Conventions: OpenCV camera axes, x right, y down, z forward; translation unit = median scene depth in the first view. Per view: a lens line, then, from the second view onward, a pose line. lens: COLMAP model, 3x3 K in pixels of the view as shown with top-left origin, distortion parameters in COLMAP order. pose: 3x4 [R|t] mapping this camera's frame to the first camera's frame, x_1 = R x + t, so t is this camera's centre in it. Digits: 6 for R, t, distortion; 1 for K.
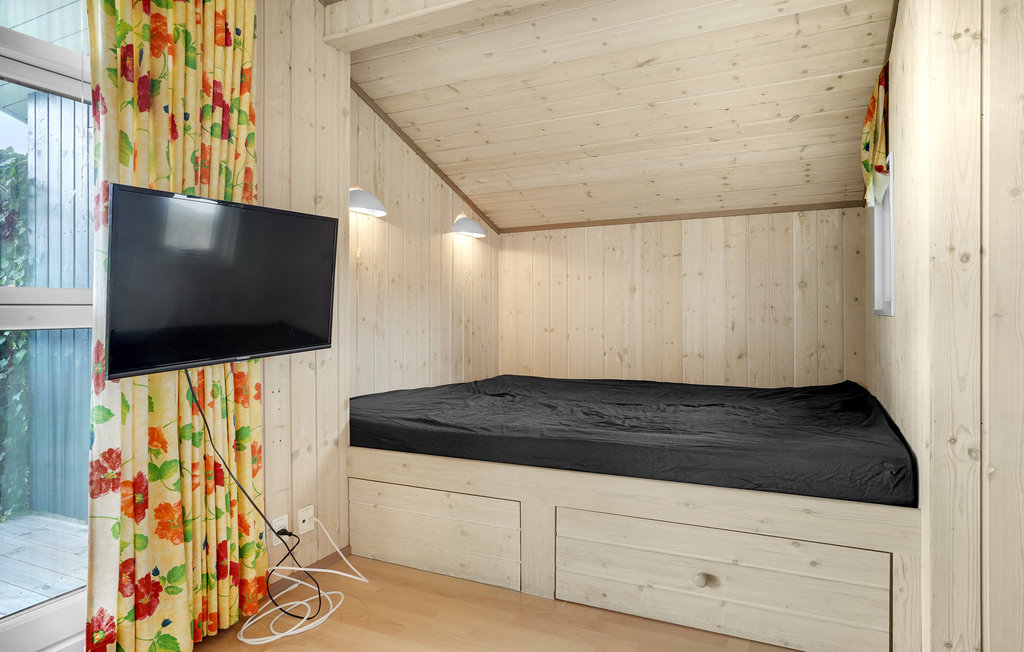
lens RADIAL K [[589.0, 0, 510.5], [0, 589.0, 327.2], [0, 0, 1]] dist [0.005195, 0.002038]
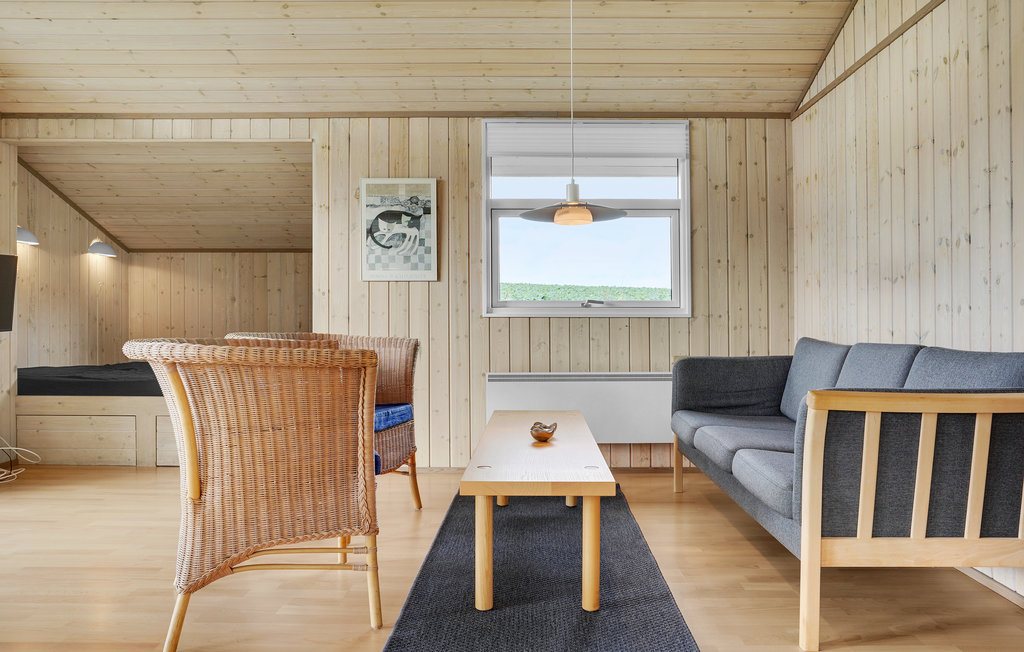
lens RADIAL K [[759.8, 0, 512.4], [0, 759.8, 346.4], [0, 0, 1]] dist [-0.007005, 0.010897]
pose [[0.909359, 0.001026, 0.416012, 0.060873], [-0.004162, 0.999969, 0.006631, 0.036770], [-0.415992, -0.007762, 0.909335, -0.990487]]
